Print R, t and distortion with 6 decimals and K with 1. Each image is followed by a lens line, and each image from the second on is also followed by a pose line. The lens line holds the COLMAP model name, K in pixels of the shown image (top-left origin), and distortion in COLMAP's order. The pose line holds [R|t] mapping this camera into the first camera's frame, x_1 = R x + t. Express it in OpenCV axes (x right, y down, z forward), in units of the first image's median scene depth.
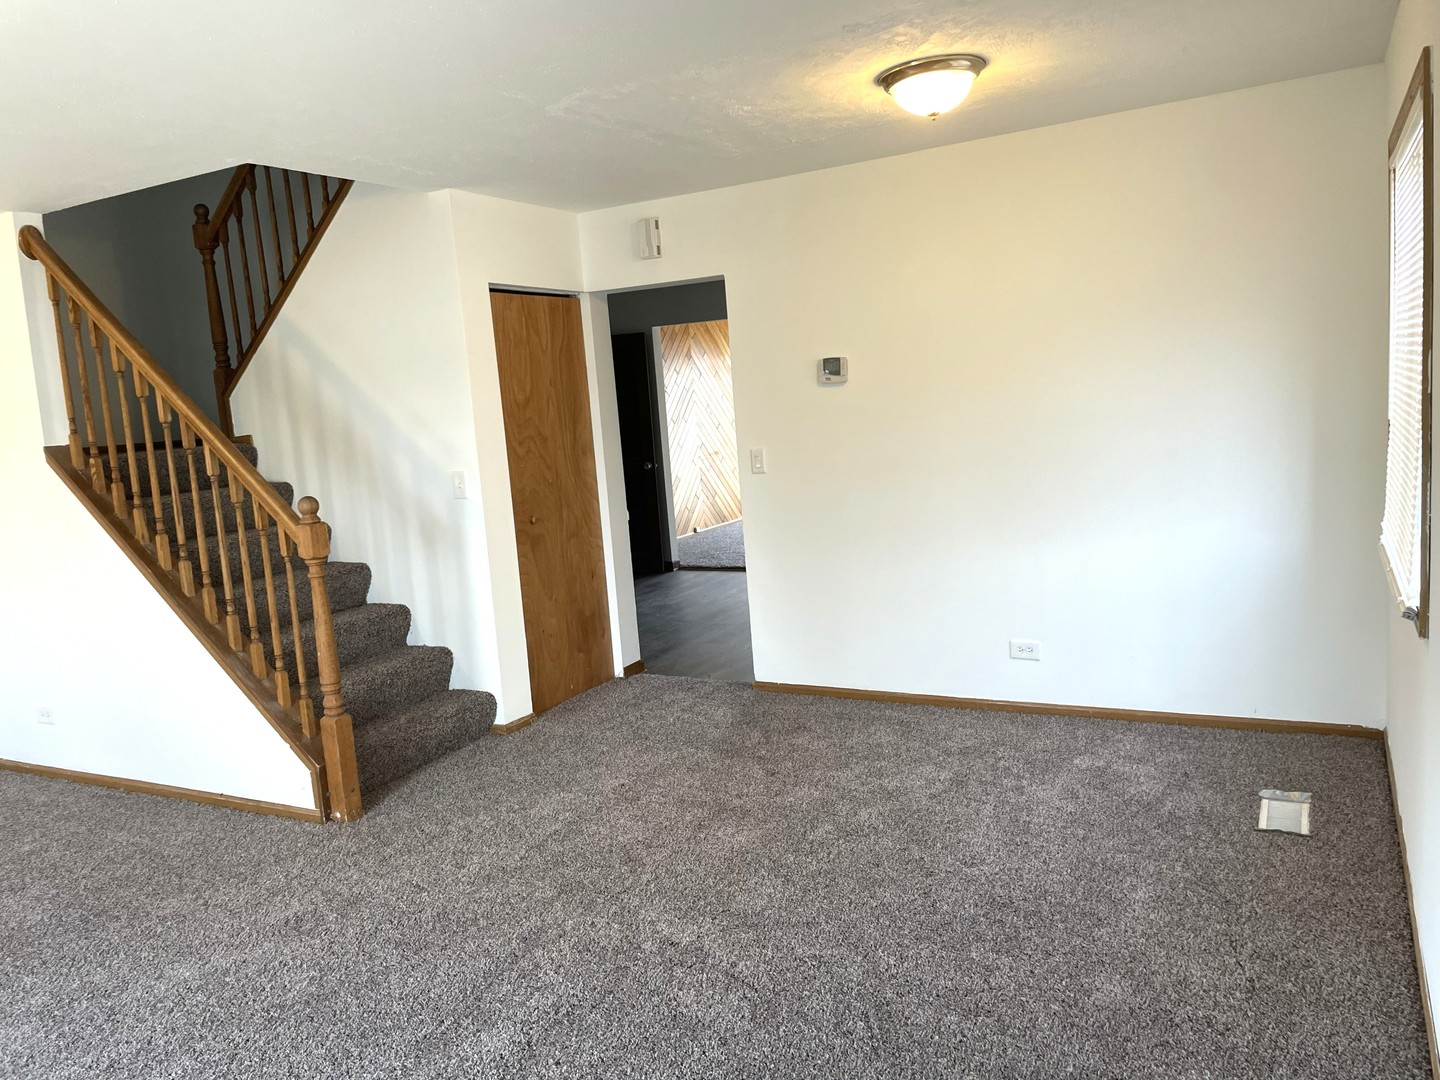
lens RADIAL K [[1080.8, 0, 725.5], [0, 1080.8, 538.1], [0, 0, 1]] dist [0.102887, -0.132016]
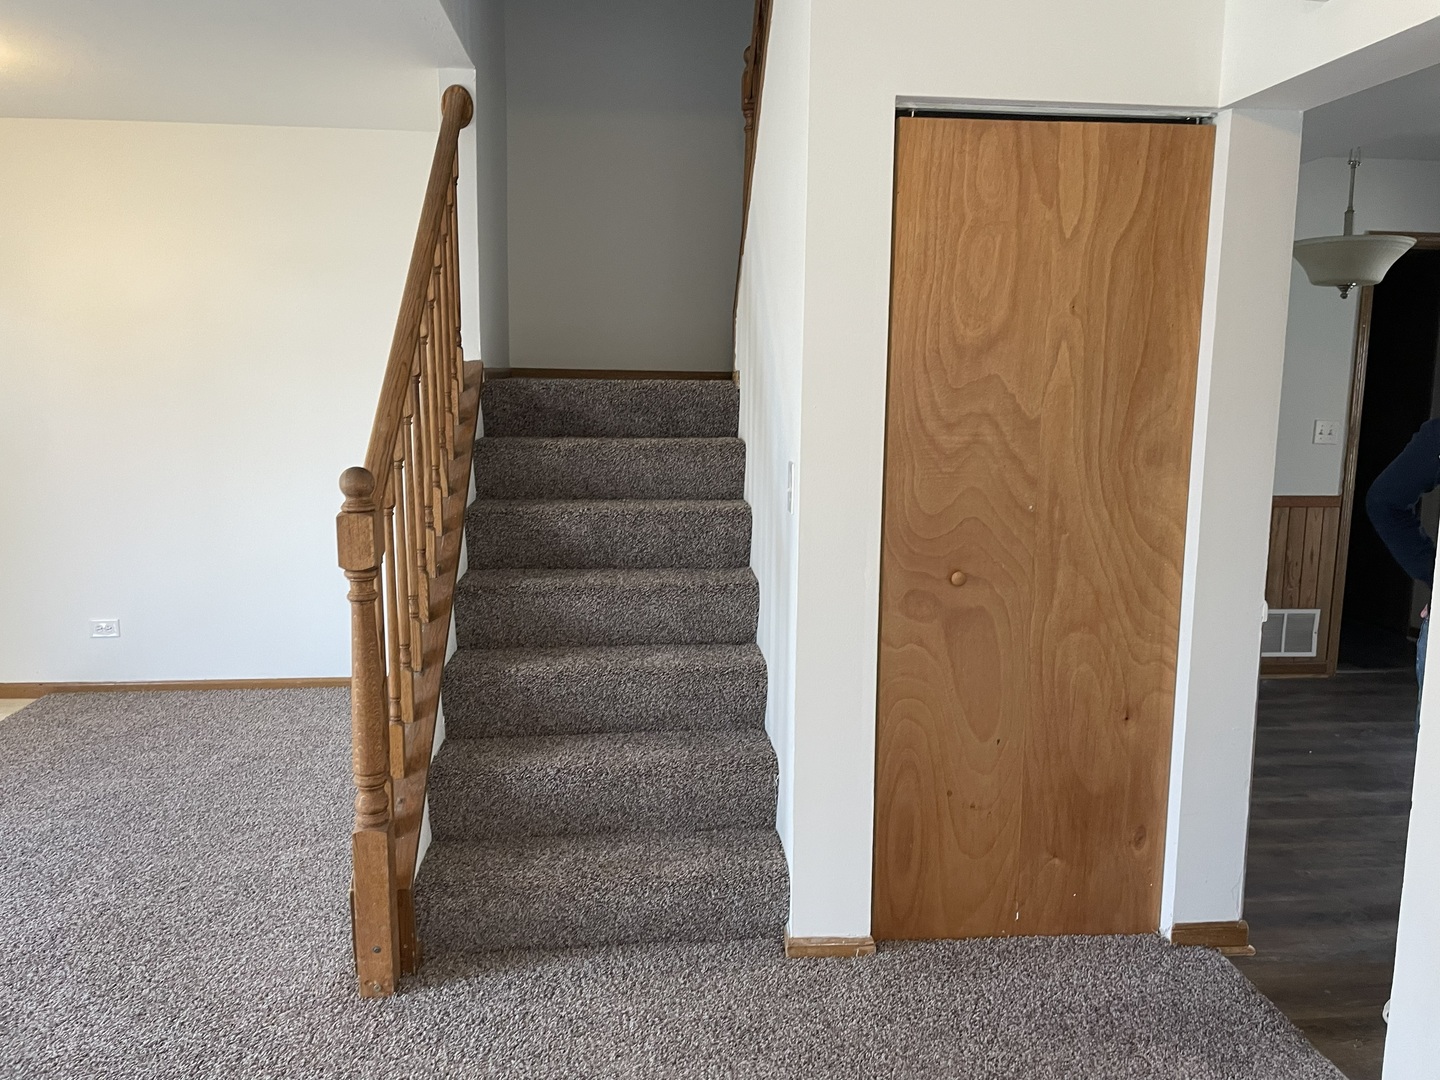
lens RADIAL K [[1080.5, 0, 710.6], [0, 1080.5, 524.4], [0, 0, 1]] dist [0.097223, -0.130616]
pose [[0.546500, 0.199982, -0.813231, 0.163607], [-0.162834, 0.977911, 0.131052, -0.087150], [0.821476, 0.060801, 0.566992, 0.605665]]
